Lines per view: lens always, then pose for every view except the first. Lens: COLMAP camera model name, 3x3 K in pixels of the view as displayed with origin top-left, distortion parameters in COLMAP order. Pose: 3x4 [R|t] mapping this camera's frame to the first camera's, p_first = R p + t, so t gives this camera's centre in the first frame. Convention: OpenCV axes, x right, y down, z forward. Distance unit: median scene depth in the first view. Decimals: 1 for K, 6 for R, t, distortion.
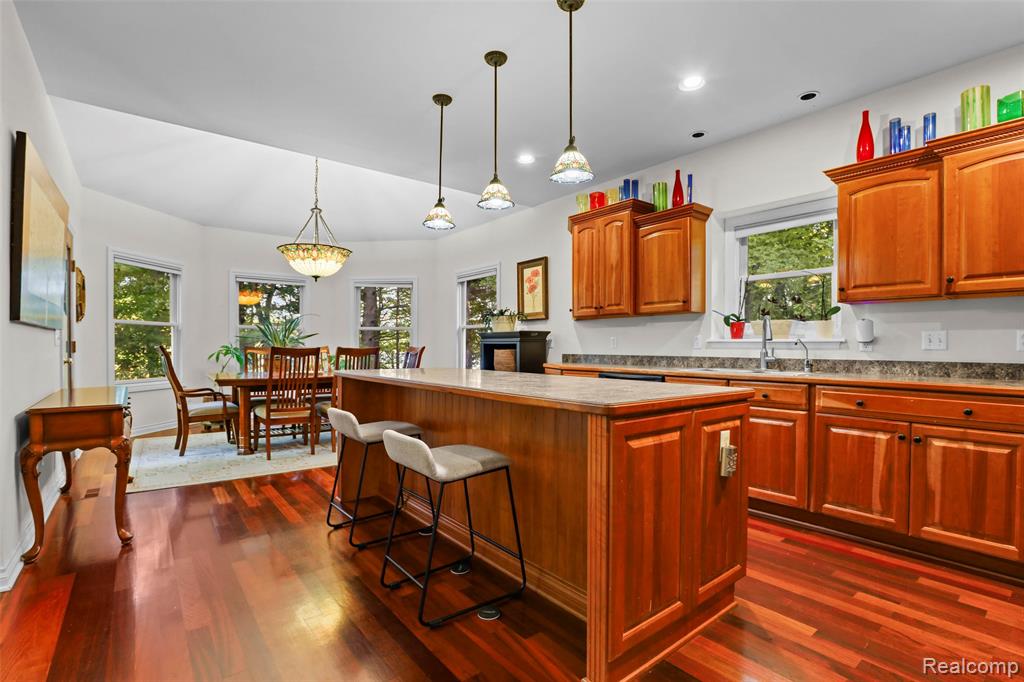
lens RADIAL K [[472.8, 0, 504.7], [0, 472.8, 378.0], [0, 0, 1]] dist [-0.030644, 0.000484]
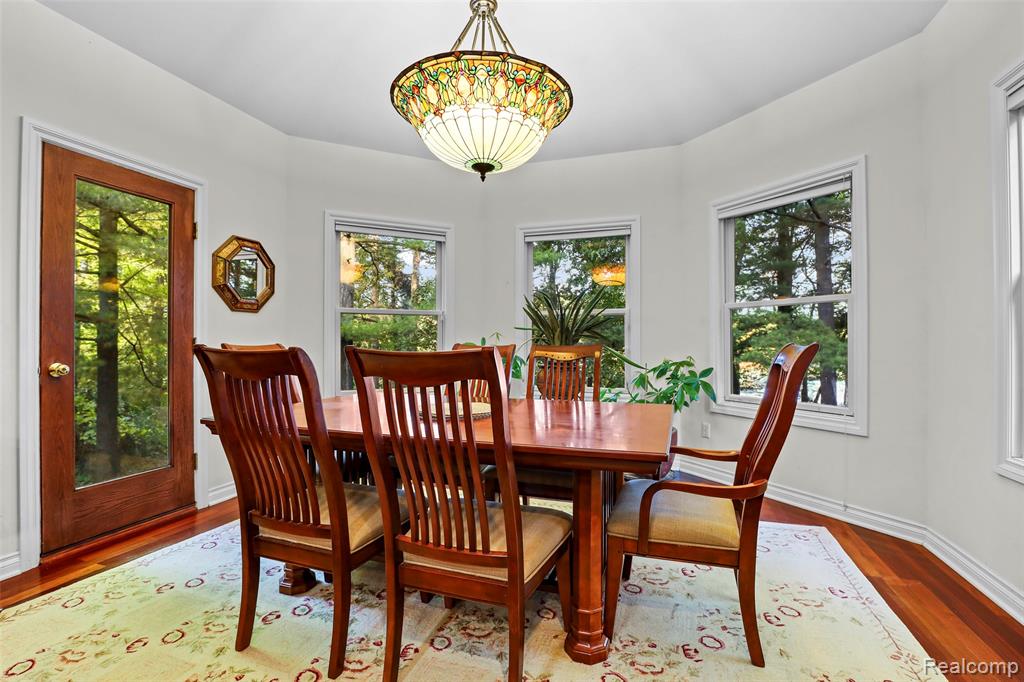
lens RADIAL K [[472.8, 0, 514.1], [0, 472.8, 338.2], [0, 0, 1]] dist [-0.030644, 0.000484]
pose [[0.562739, -0.012028, -0.826547, -0.063077], [-0.052961, 0.997315, -0.050571, -0.056575], [0.824936, 0.072233, 0.560592, 0.845459]]
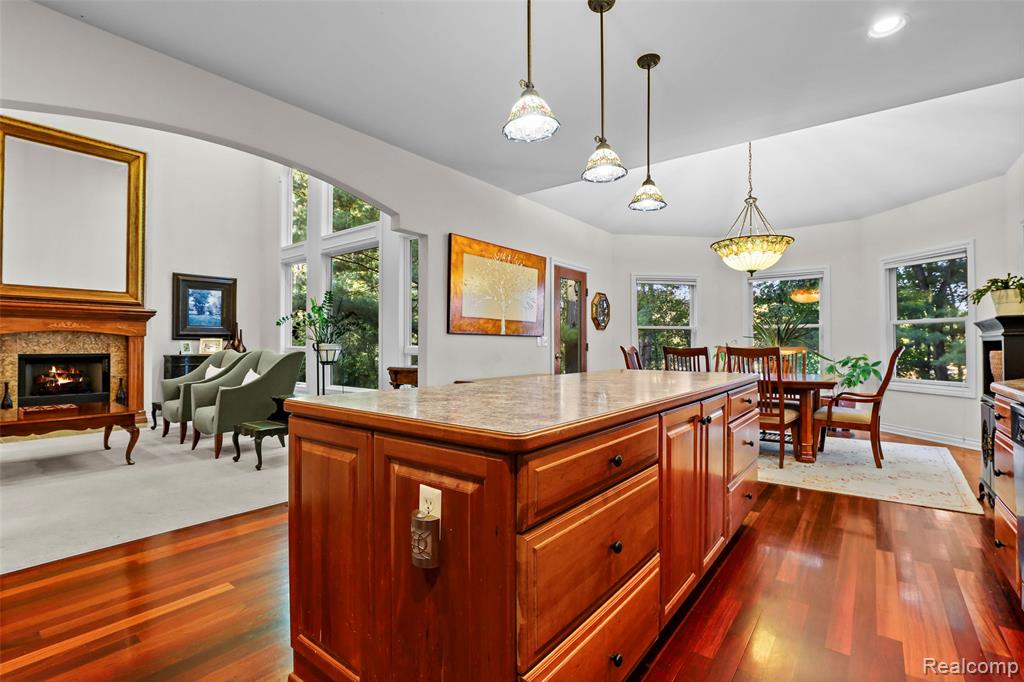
lens RADIAL K [[472.8, 0, 514.5], [0, 472.8, 339.9], [0, 0, 1]] dist [-0.030644, 0.000484]
pose [[0.251573, -0.015136, -0.967720, 0.388716], [-0.064143, 0.997419, -0.032276, -0.021287], [0.965710, 0.070193, 0.249953, 0.343662]]
